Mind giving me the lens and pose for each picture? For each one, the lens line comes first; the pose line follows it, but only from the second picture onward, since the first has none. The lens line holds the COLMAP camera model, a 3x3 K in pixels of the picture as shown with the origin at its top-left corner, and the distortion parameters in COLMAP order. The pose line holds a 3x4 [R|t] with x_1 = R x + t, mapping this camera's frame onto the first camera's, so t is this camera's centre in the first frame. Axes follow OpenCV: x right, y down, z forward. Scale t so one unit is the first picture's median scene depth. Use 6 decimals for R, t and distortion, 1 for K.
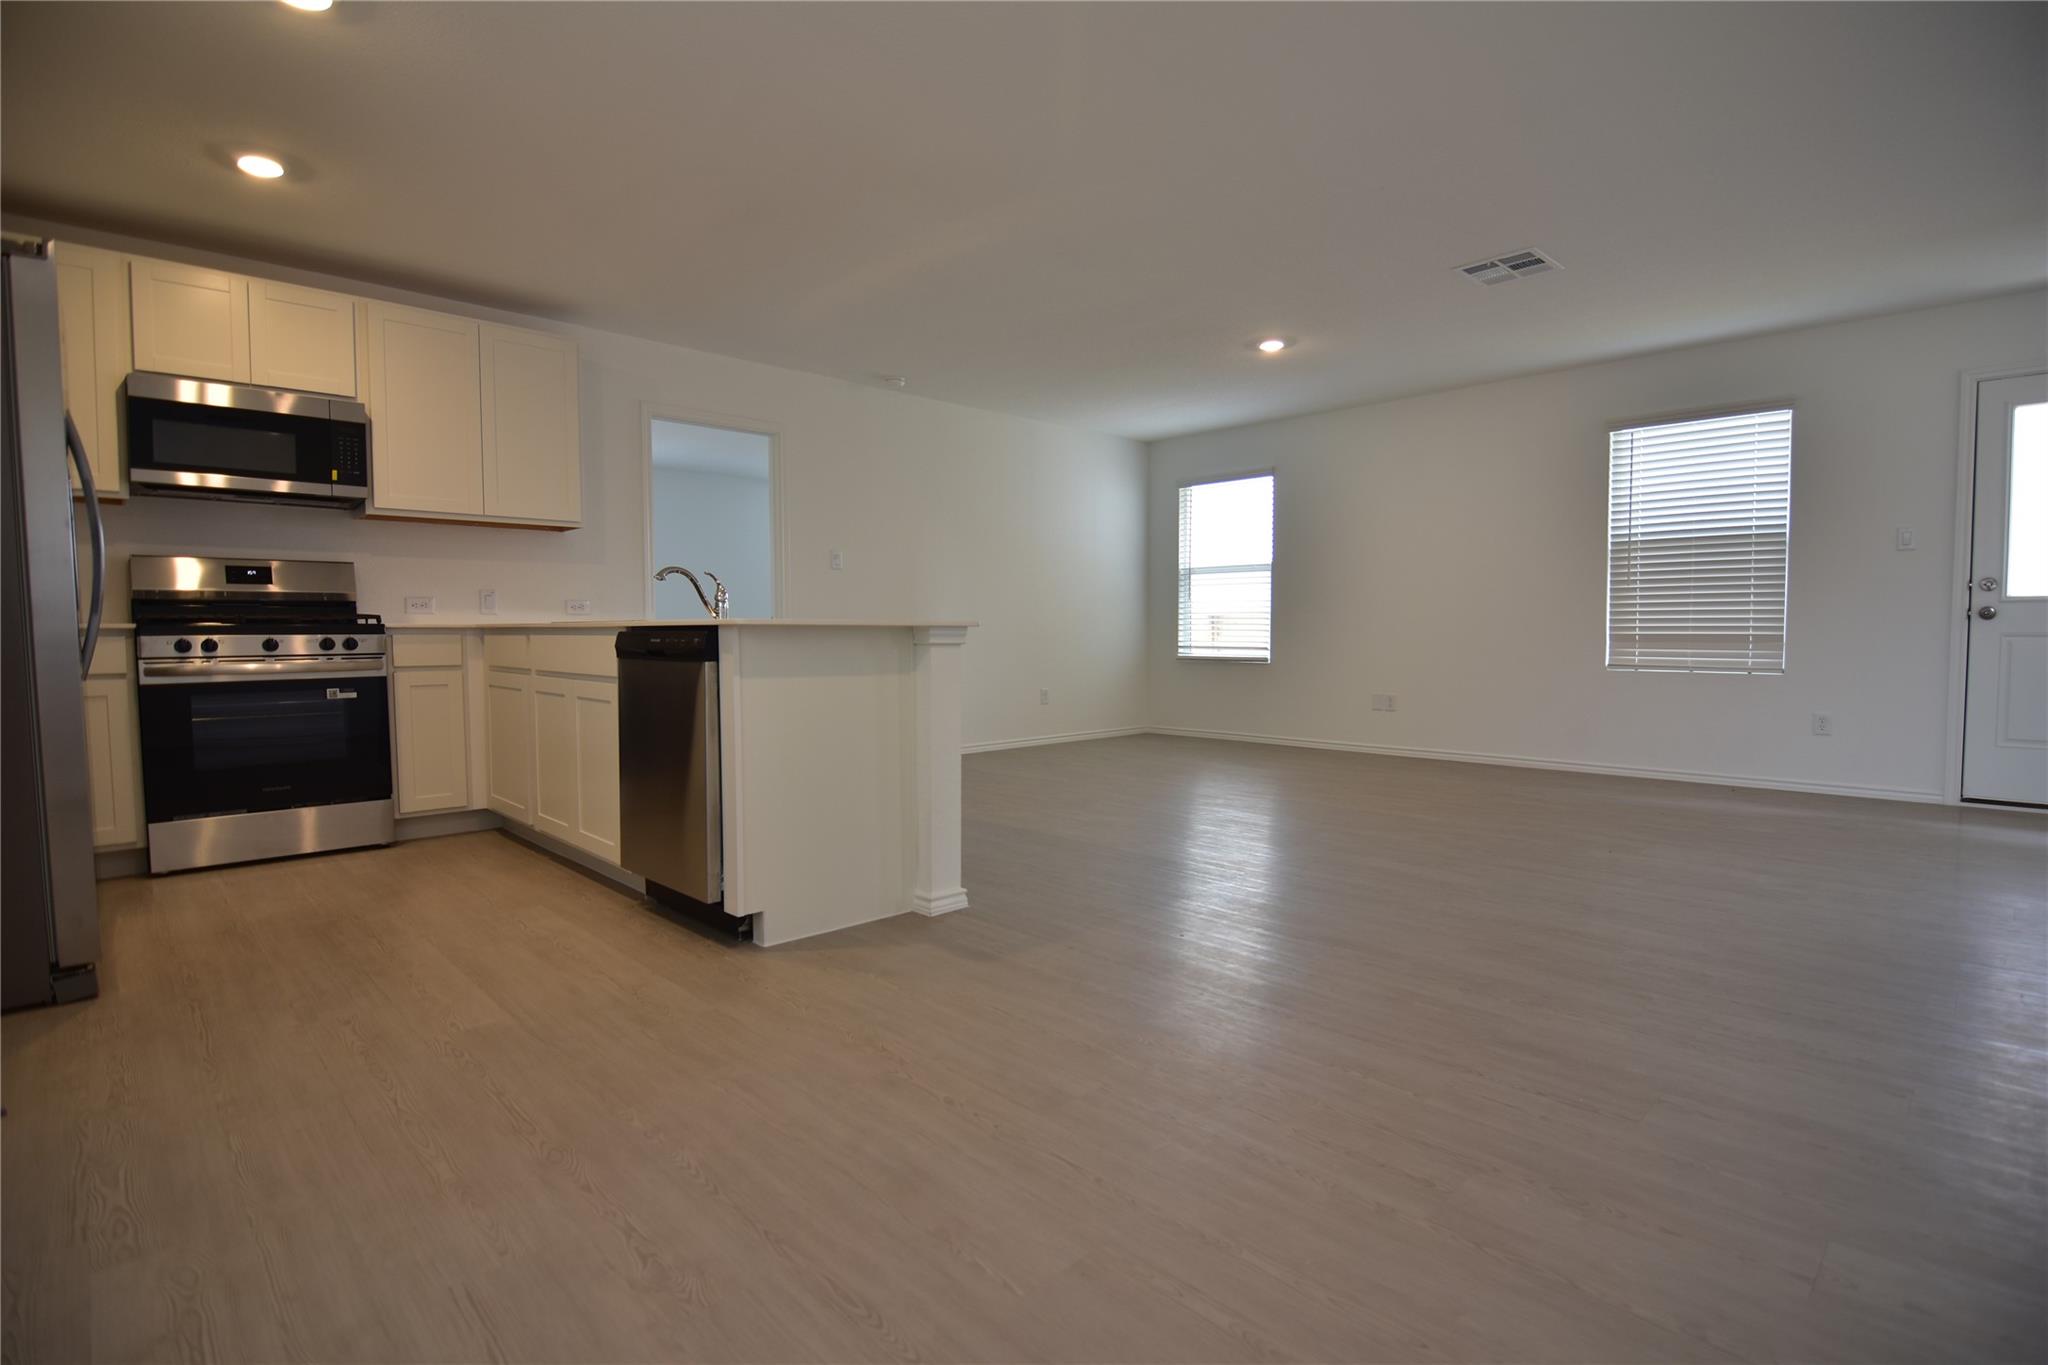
lens RADIAL K [[980.2, 0, 1040.5], [0, 980.2, 684.1], [0, 0, 1]] dist [-0.003575, -0.012435]
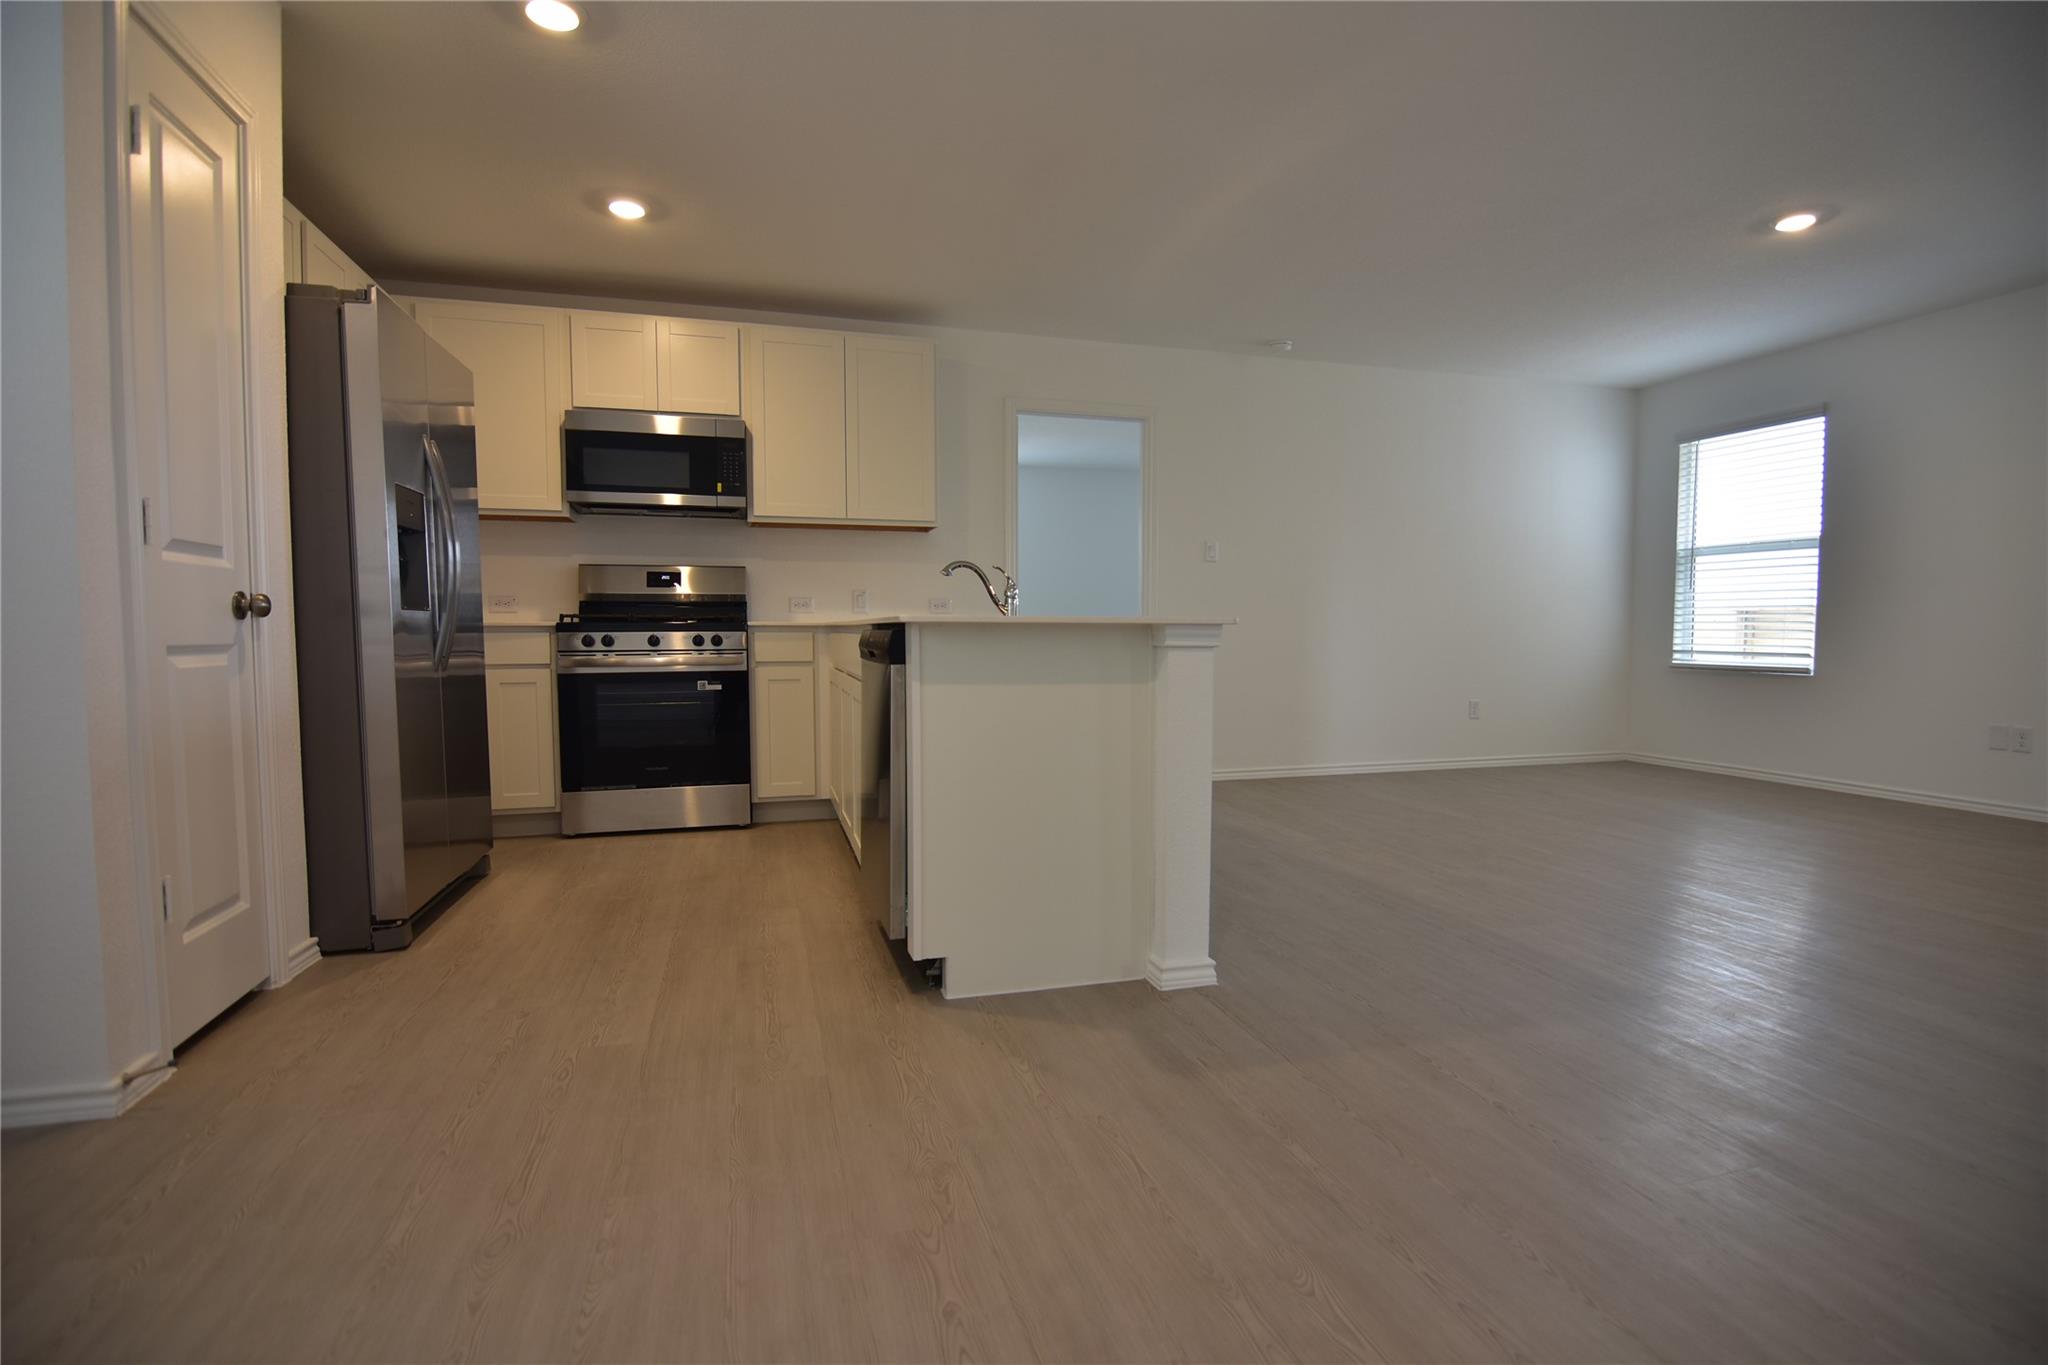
lens RADIAL K [[980.2, 0, 1040.5], [0, 980.2, 684.1], [0, 0, 1]] dist [-0.003575, -0.012435]
pose [[0.883878, 0.028057, -0.466874, 0.122223], [-0.027228, 0.999593, 0.008522, -0.010902], [0.466923, 0.005180, 0.884283, 0.187994]]
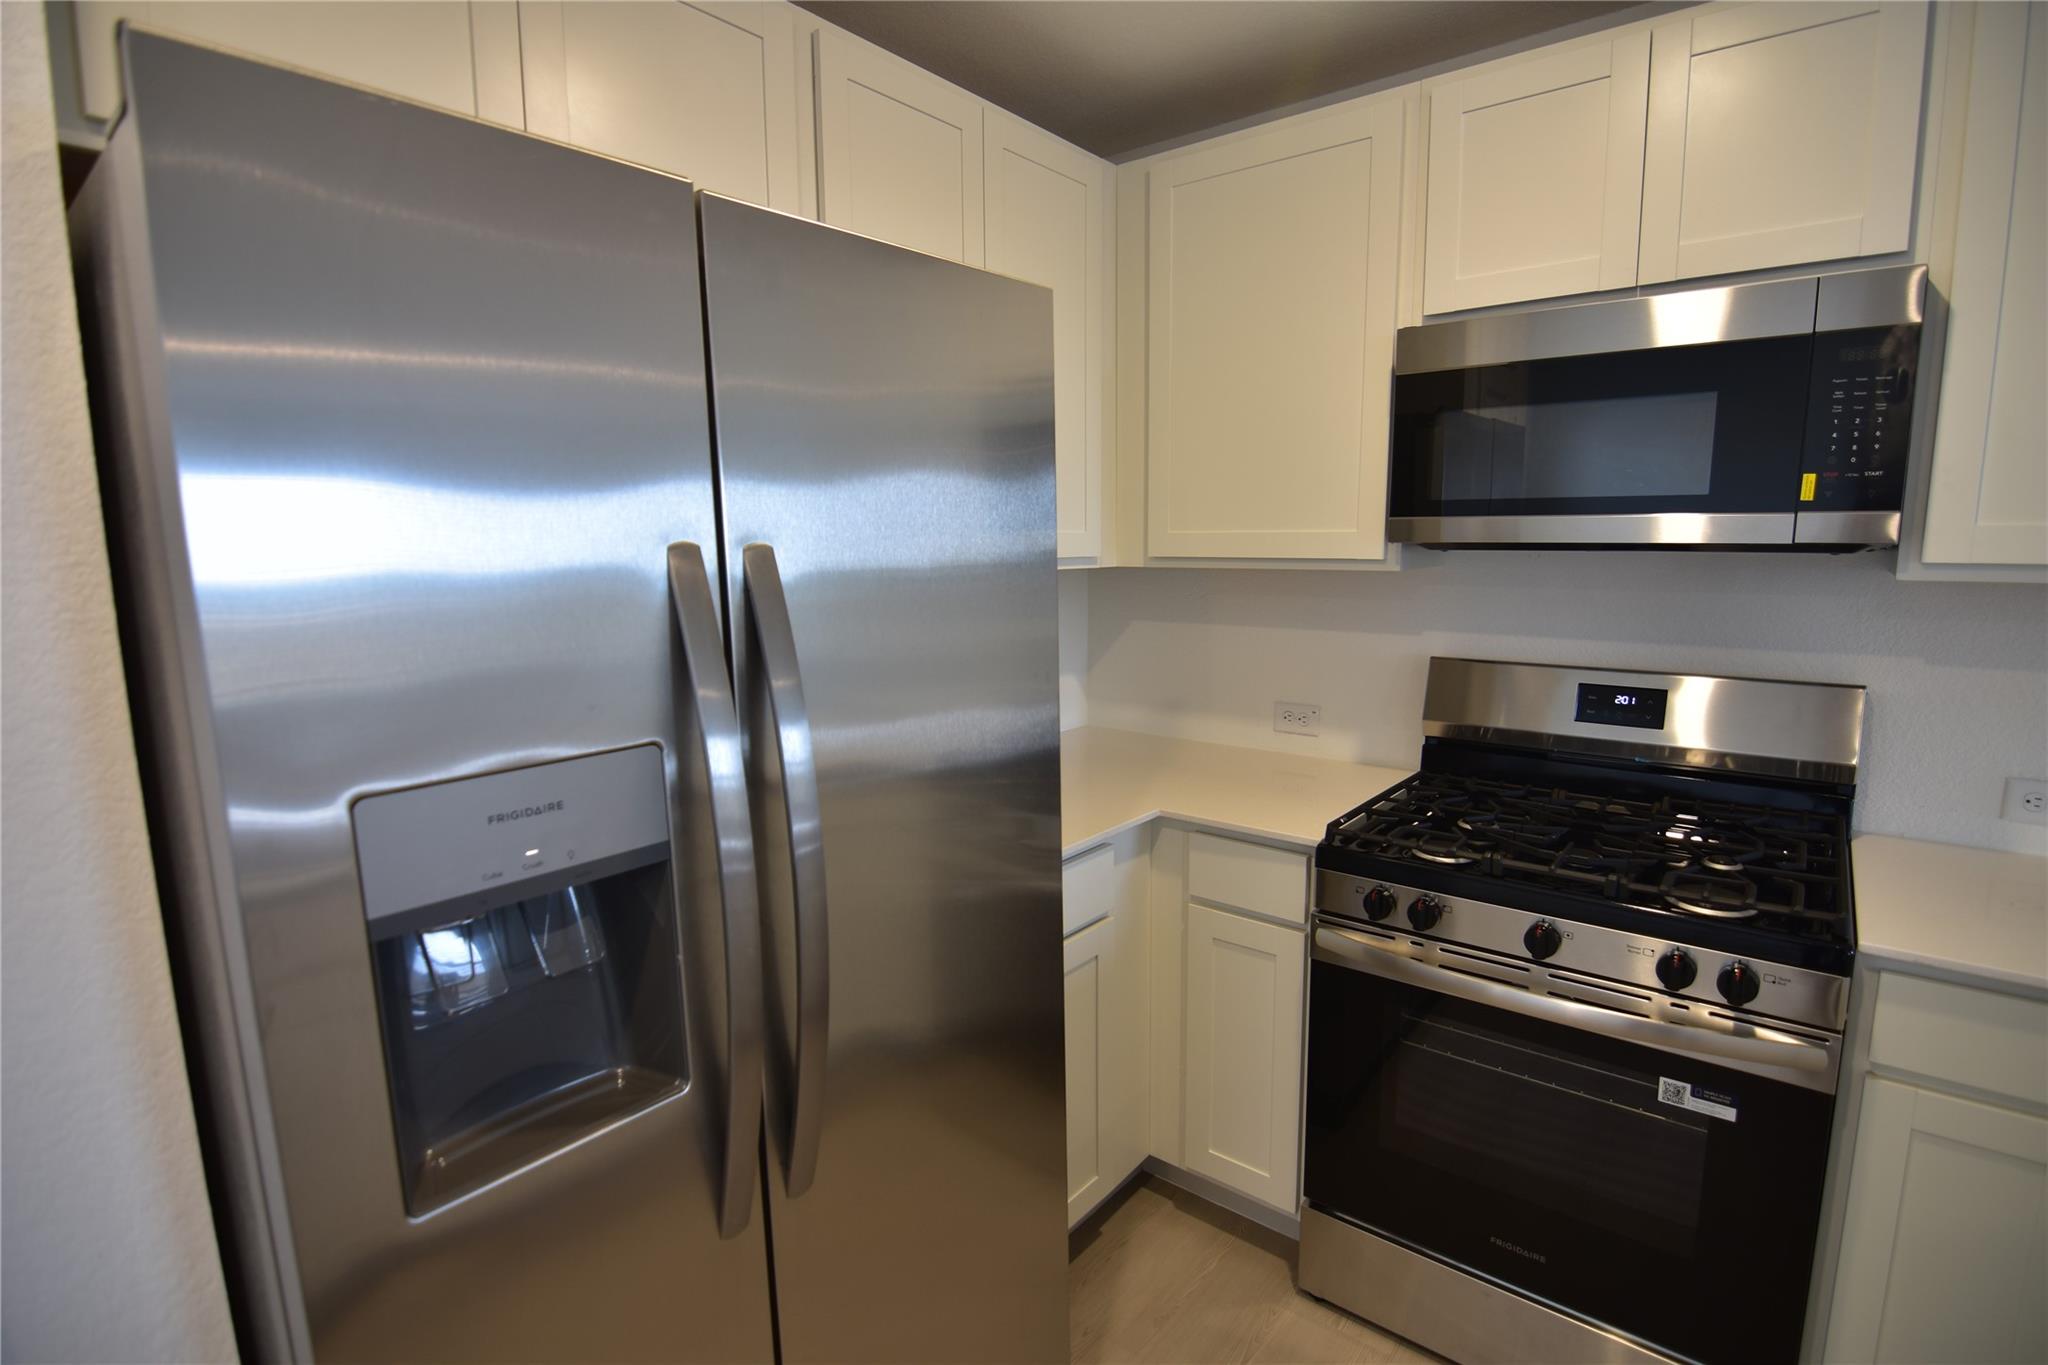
lens RADIAL K [[983.3, 0, 1034.8], [0, 983.3, 677.2], [0, 0, 1]] dist [-0.002439, -0.018394]
pose [[0.116225, 0.143106, -0.982859, -0.383914], [-0.049015, 0.989186, 0.138231, -0.179281], [0.992013, 0.032108, 0.121983, 0.663761]]
